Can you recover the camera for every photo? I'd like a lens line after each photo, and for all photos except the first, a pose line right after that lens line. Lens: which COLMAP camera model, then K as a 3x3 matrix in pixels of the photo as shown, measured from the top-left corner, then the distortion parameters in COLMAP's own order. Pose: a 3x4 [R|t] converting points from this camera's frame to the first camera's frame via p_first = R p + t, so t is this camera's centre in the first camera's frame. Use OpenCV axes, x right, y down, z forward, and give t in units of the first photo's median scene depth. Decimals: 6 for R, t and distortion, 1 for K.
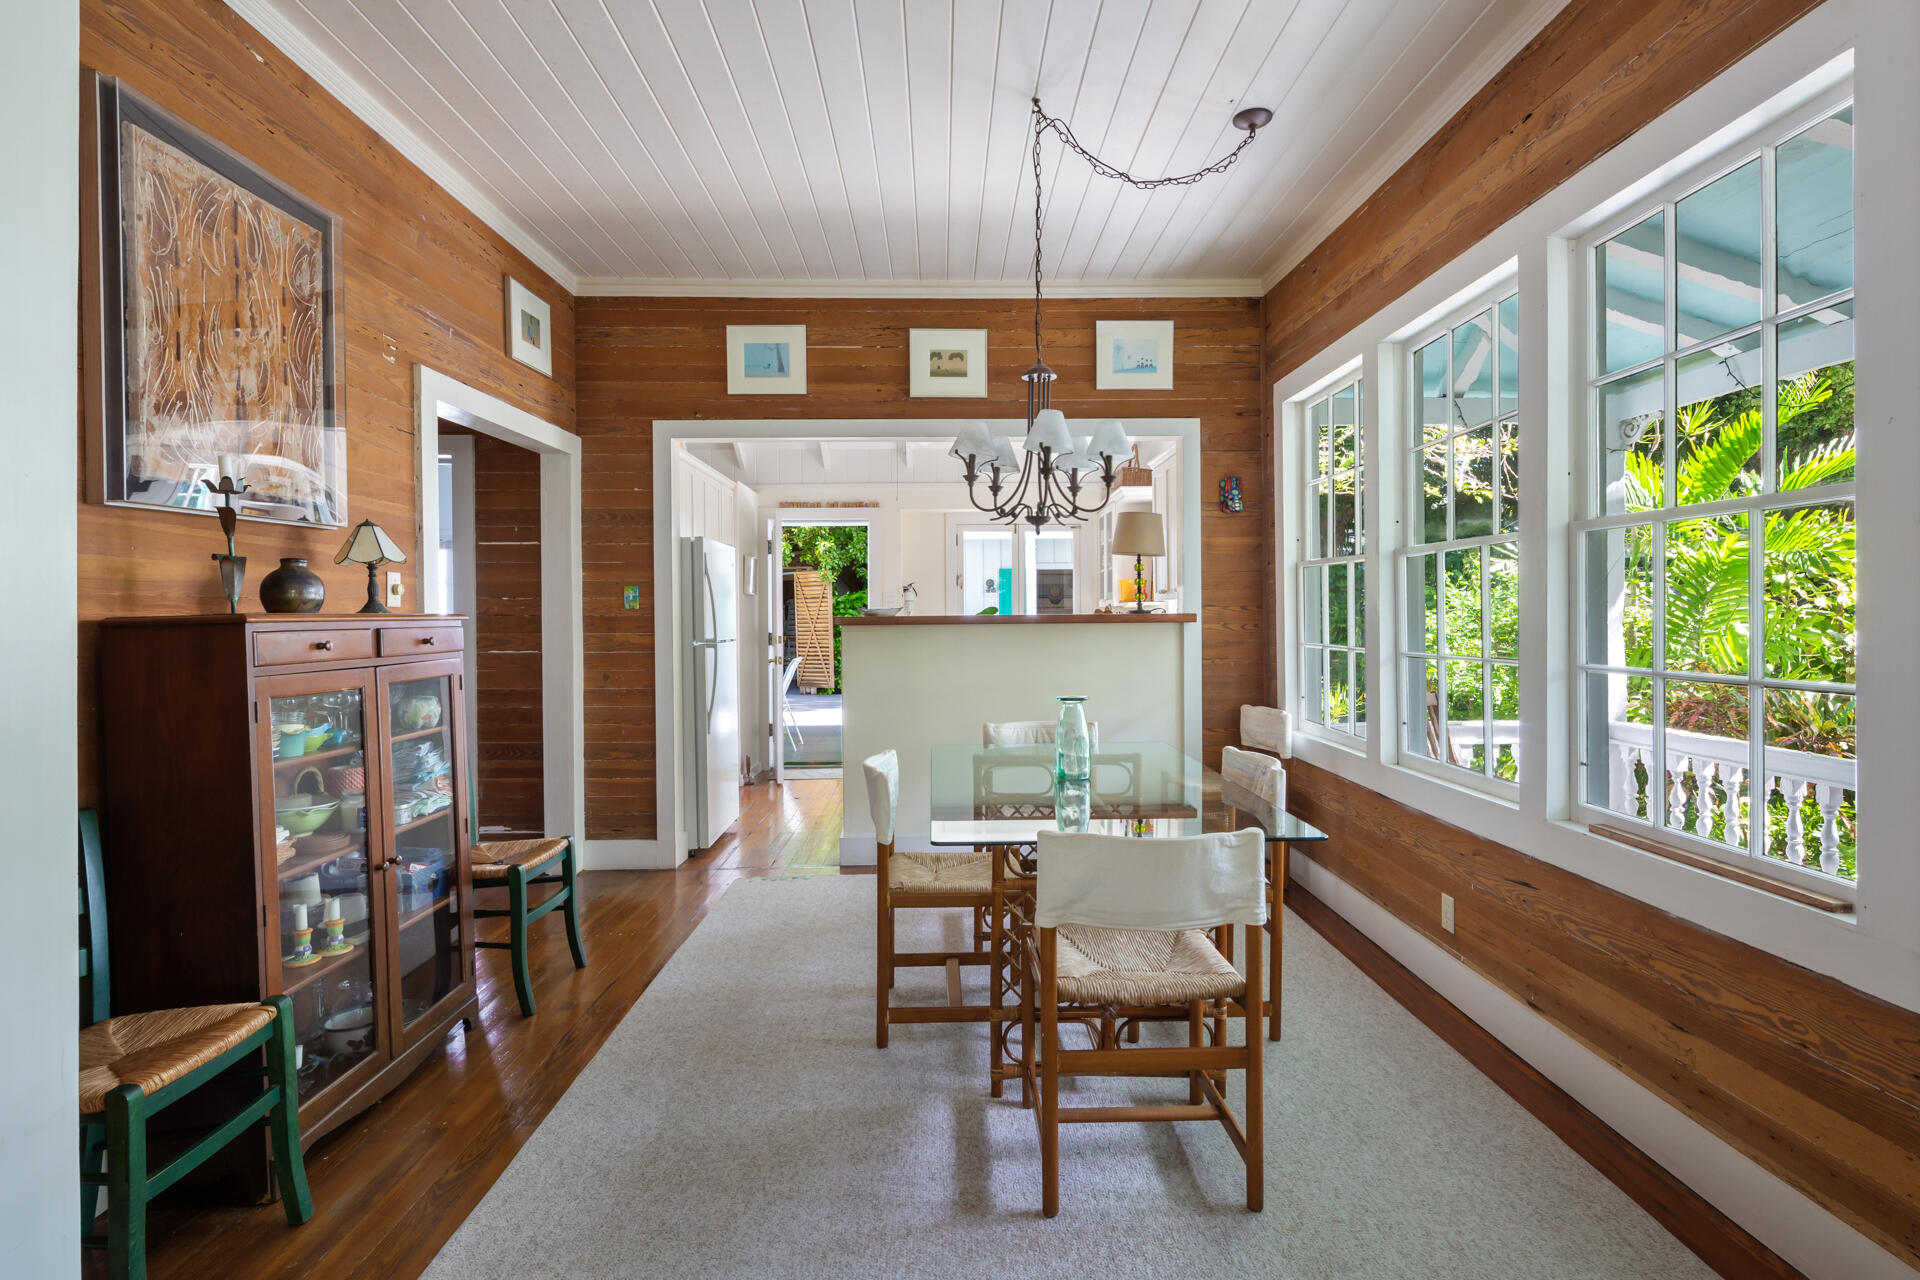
lens RADIAL K [[939.4, 0, 965.1], [0, 939.4, 617.0], [0, 0, 1]] dist [0.000161, 0.000154]
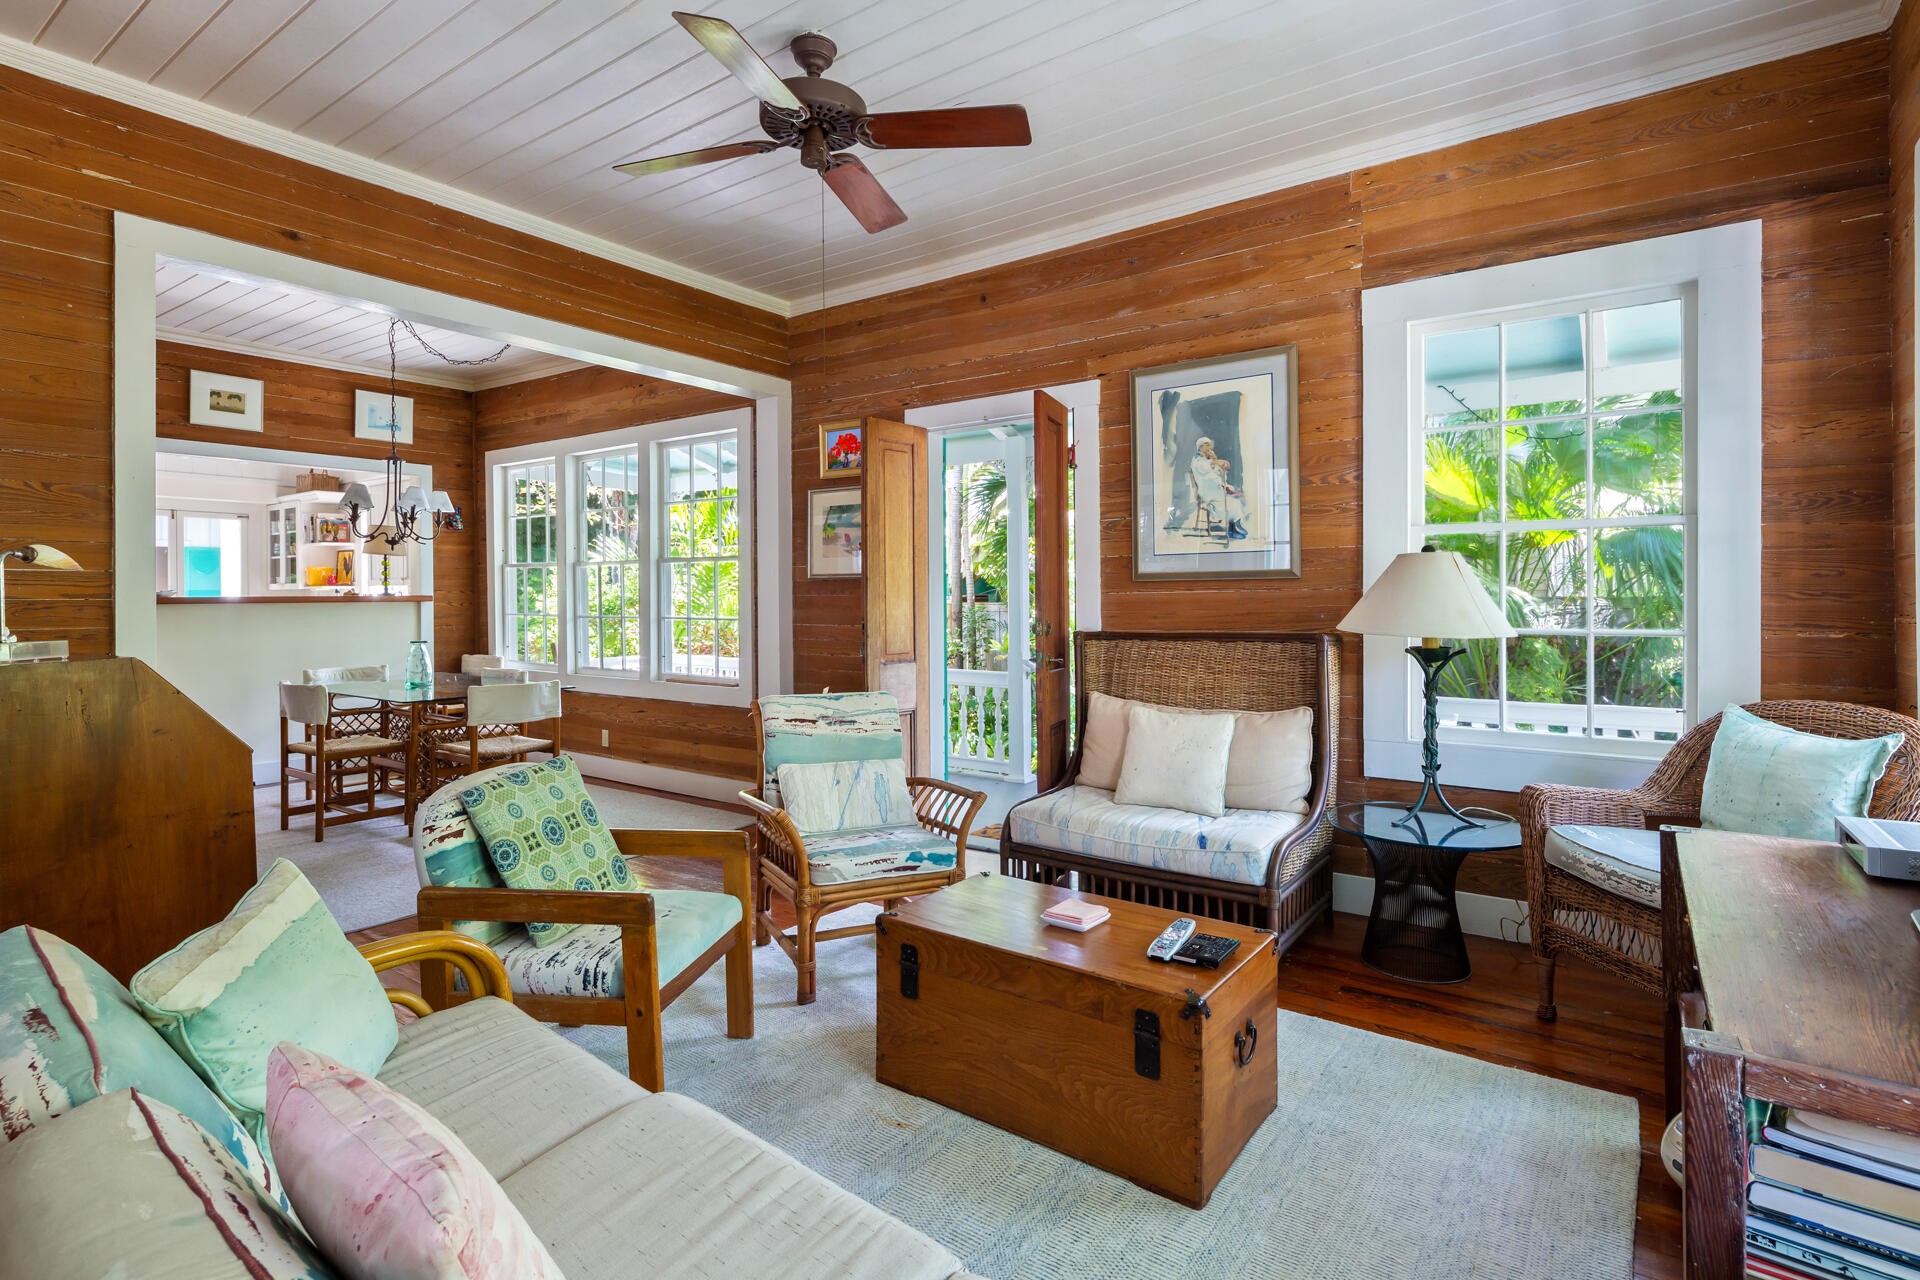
lens RADIAL K [[939.4, 0, 965.1], [0, 939.4, 617.0], [0, 0, 1]] dist [0.000161, 0.000154]
pose [[0.604333, -0.014825, 0.796594, -0.438676], [0.000902, 0.999839, 0.017923, 0.004554], [-0.796731, -0.010113, 0.604249, -0.594674]]
